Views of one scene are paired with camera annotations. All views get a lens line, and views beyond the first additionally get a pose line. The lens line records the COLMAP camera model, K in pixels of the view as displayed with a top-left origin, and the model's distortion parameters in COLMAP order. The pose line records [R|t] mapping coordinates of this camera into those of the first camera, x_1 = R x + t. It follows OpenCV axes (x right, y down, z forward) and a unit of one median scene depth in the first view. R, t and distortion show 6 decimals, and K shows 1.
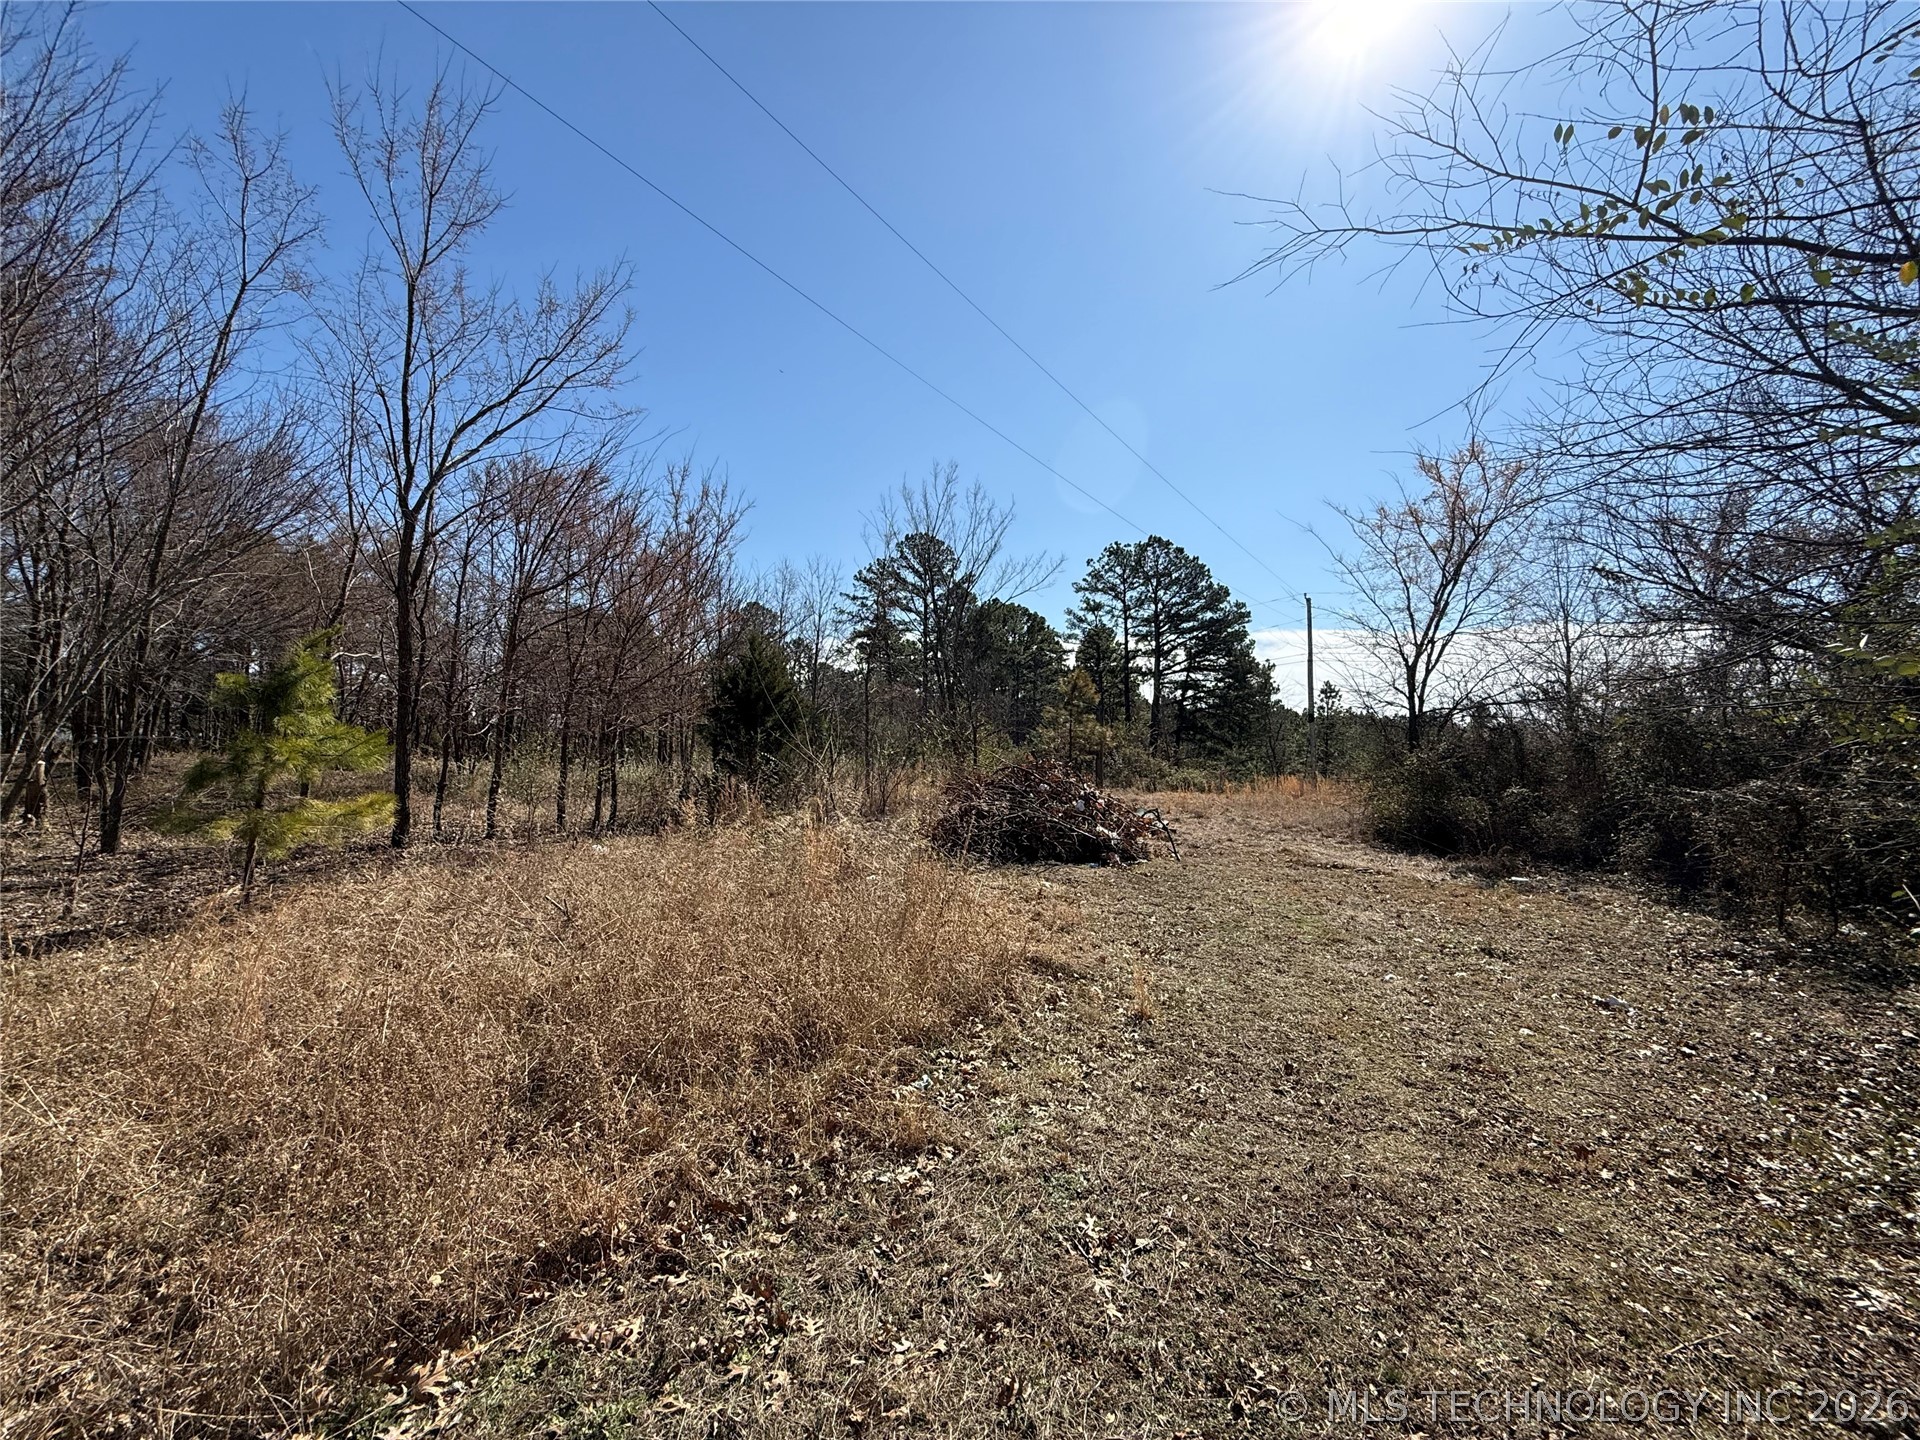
lens RADIAL K [[762.0, 0, 952.5], [0, 762.0, 720.4], [0, 0, 1]] dist [0.000038, -0.000126]
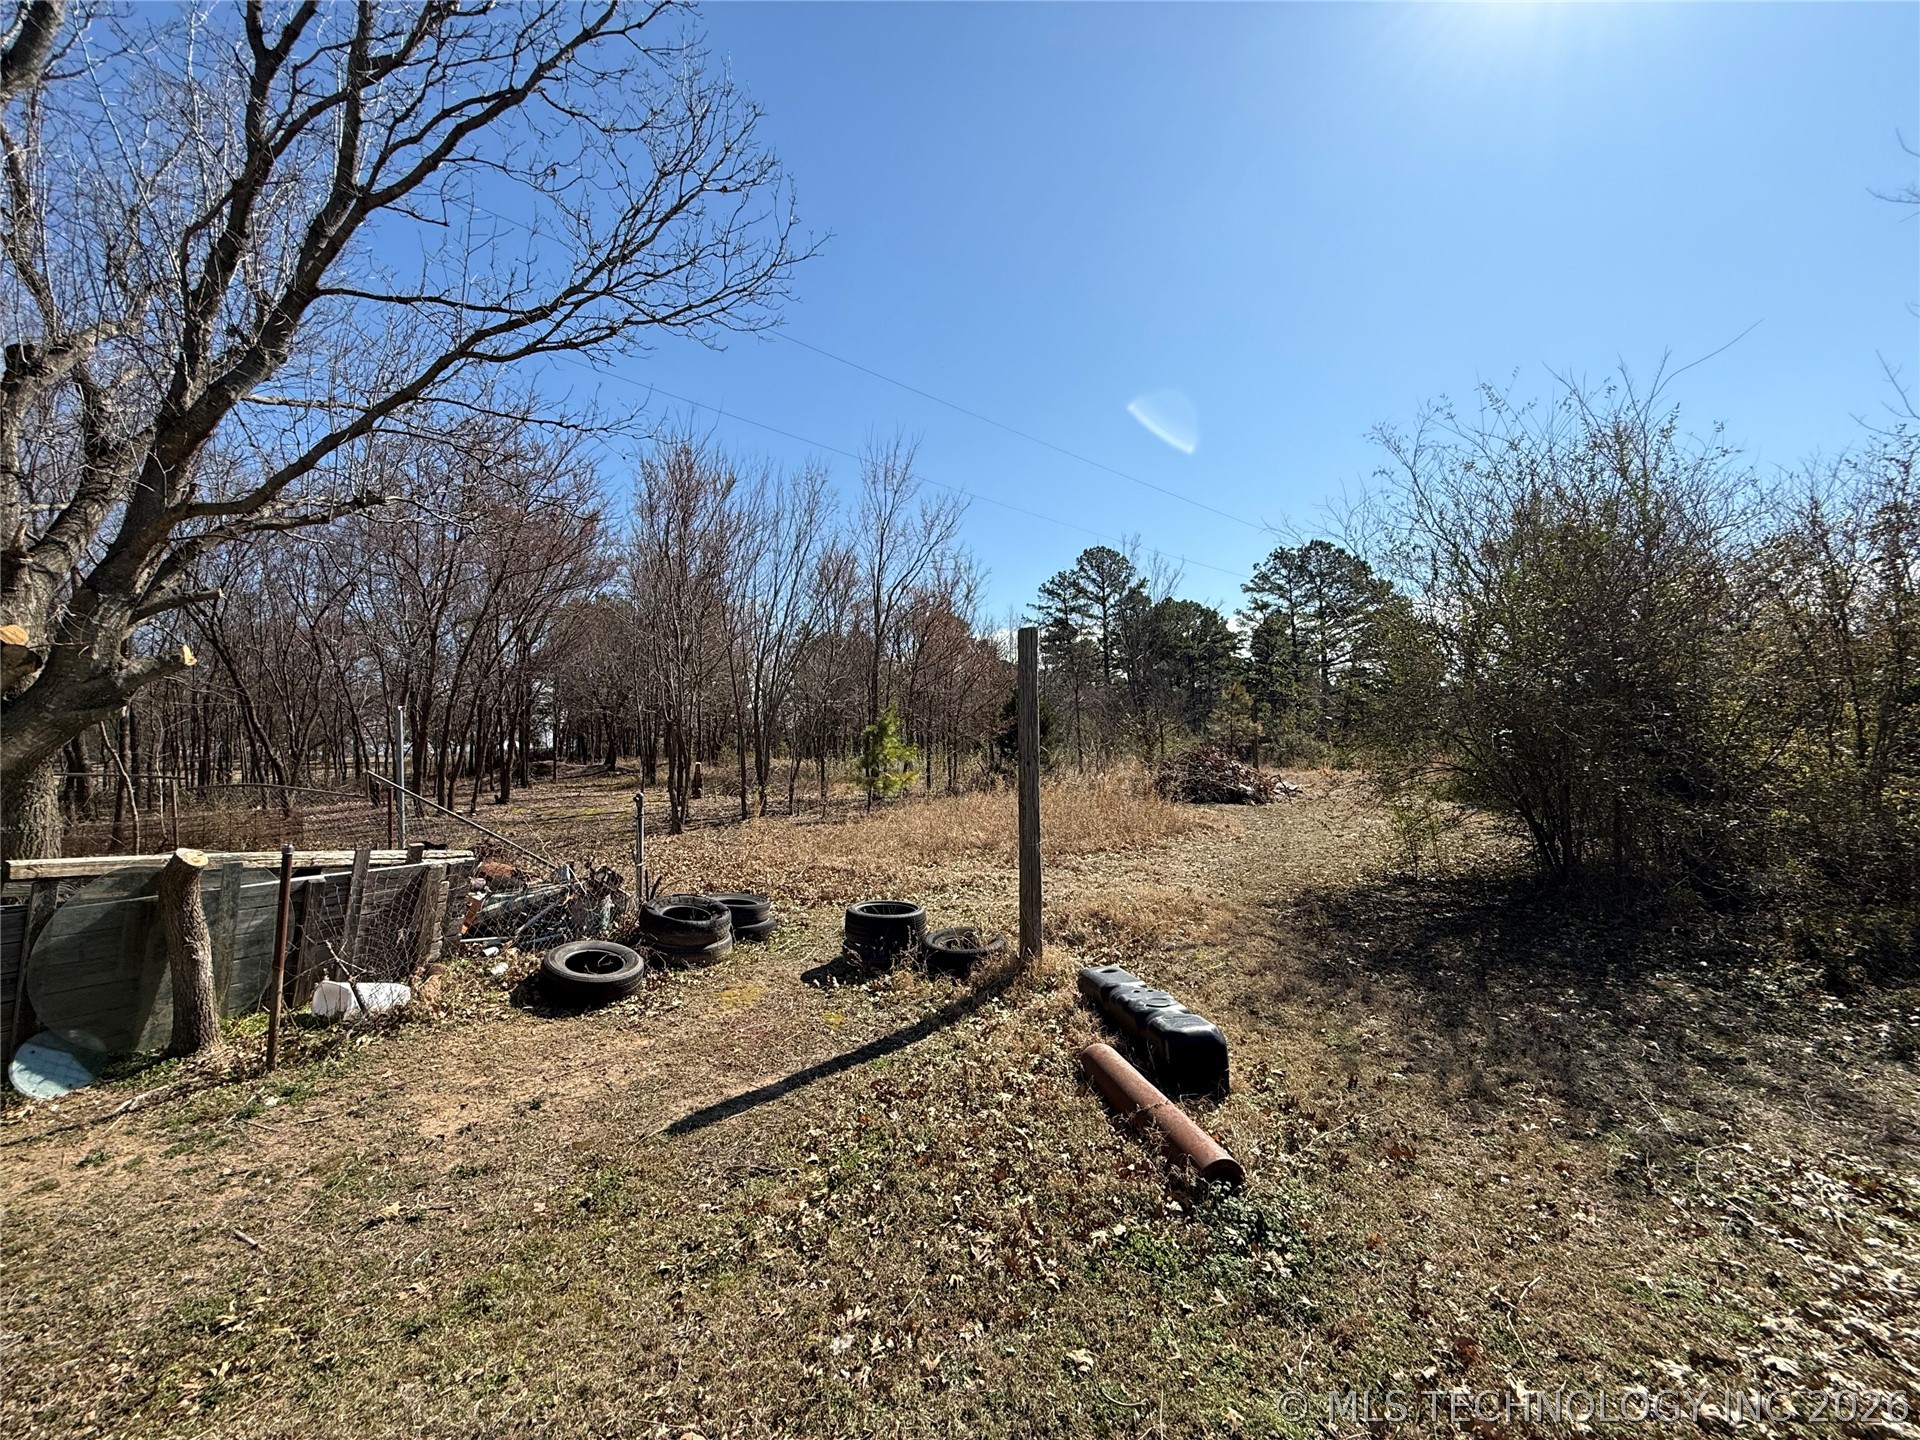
lens RADIAL K [[762.0, 0, 952.5], [0, 762.0, 720.4], [0, 0, 1]] dist [0.000038, -0.000126]
pose [[0.974269, -0.039062, -0.221979, -0.014332], [0.041971, 0.999083, 0.008402, -0.012207], [0.221448, -0.017502, 0.975015, -0.202865]]
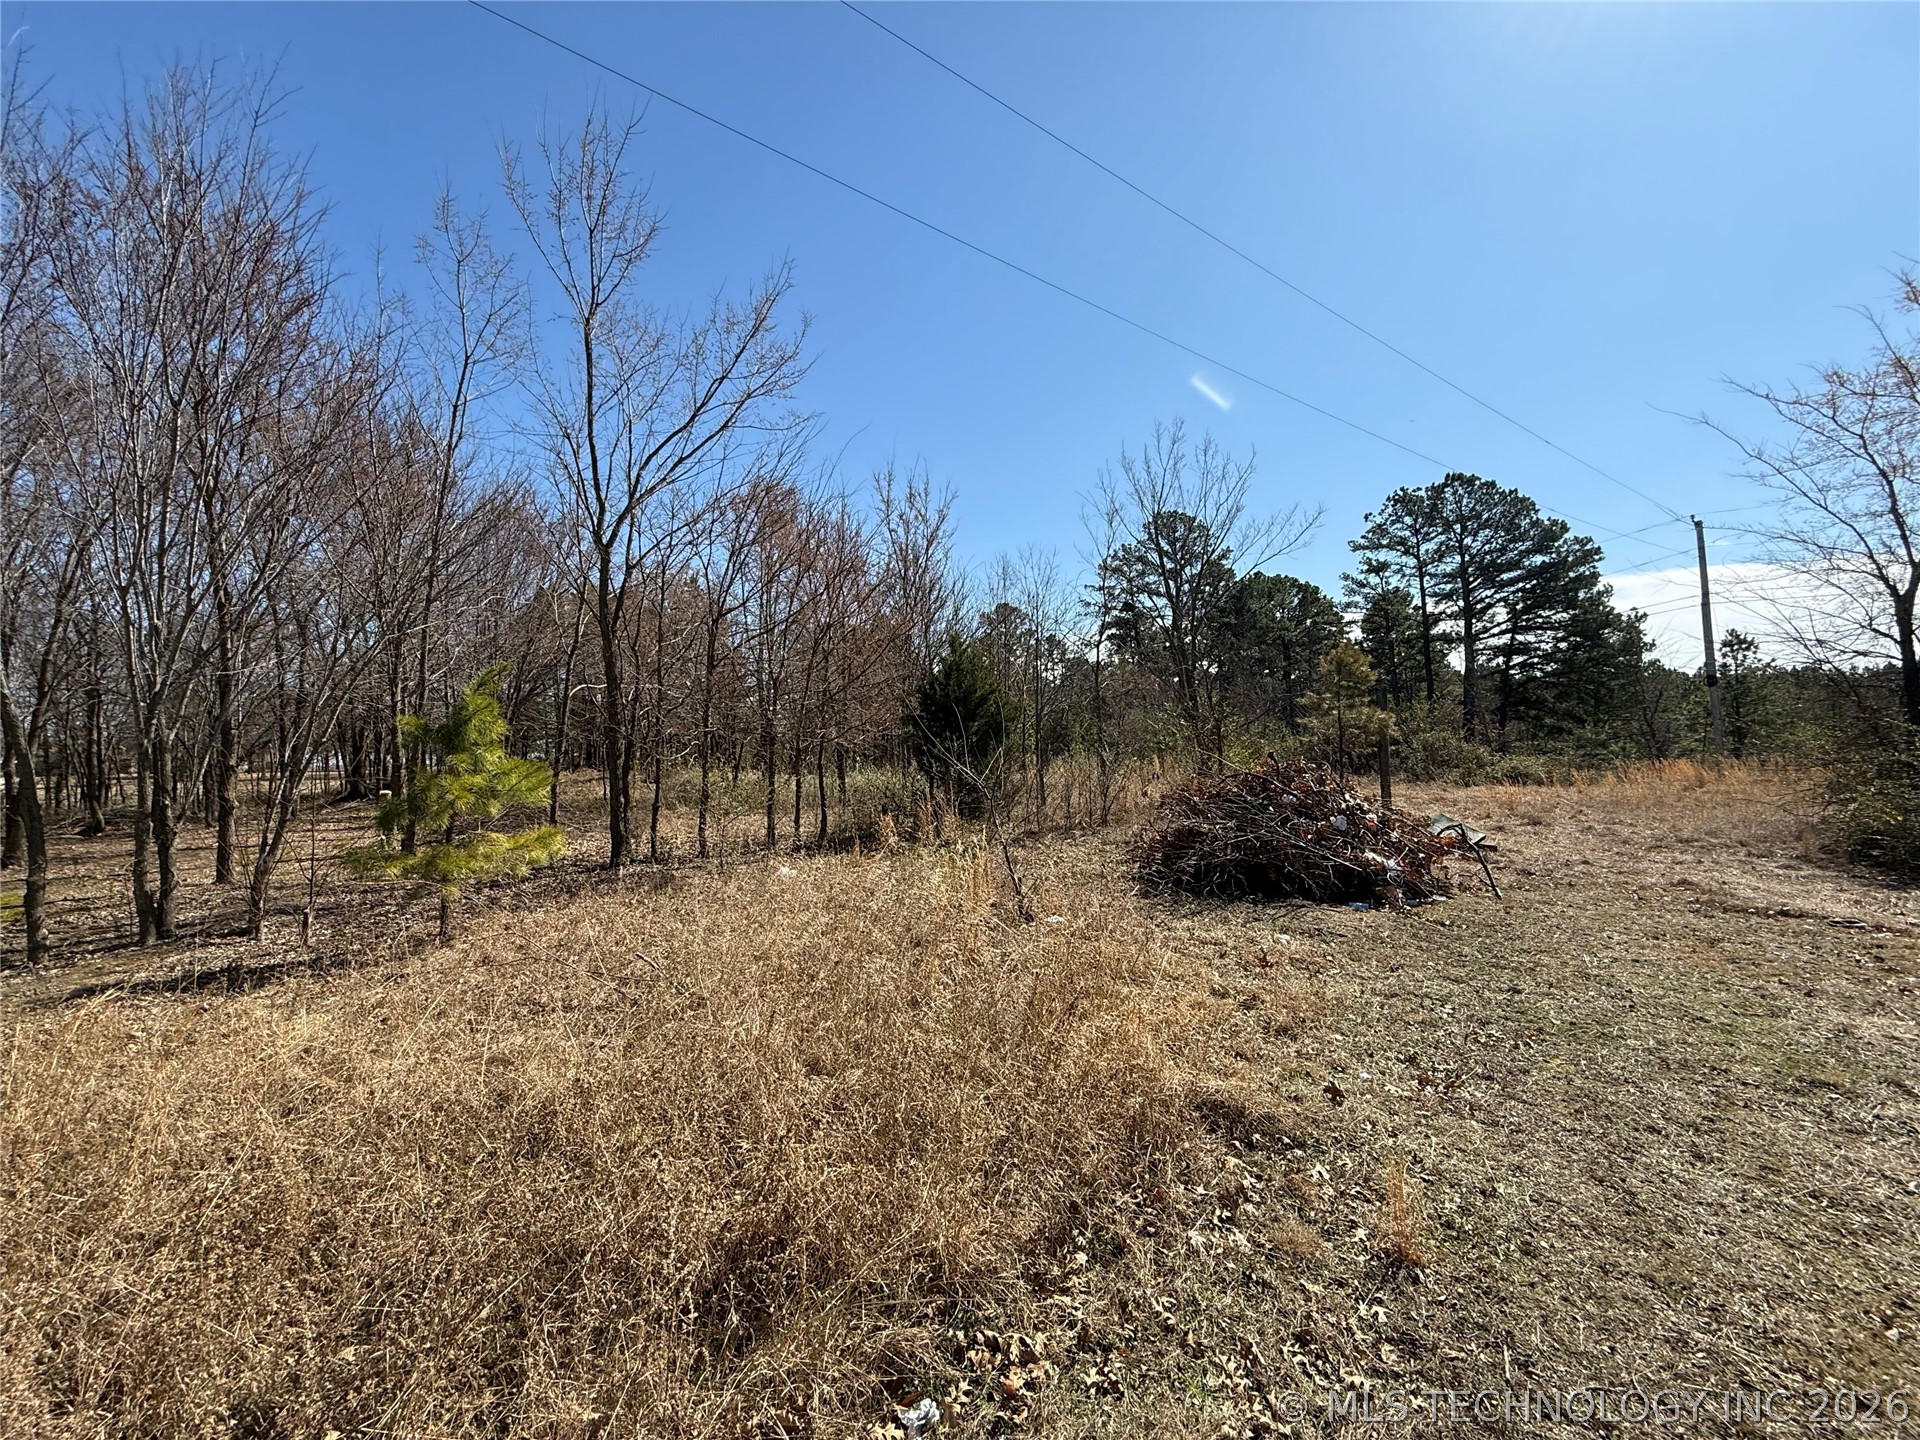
lens RADIAL K [[759.9, 0, 957.0], [0, 759.9, 716.6], [0, 0, 1]] dist [0.001501, 0.000145]
pose [[0.941916, -0.052532, -0.331714, 0.017525], [0.053572, 0.998546, -0.006014, -0.002459], [0.331547, -0.012106, 0.943361, 0.043921]]
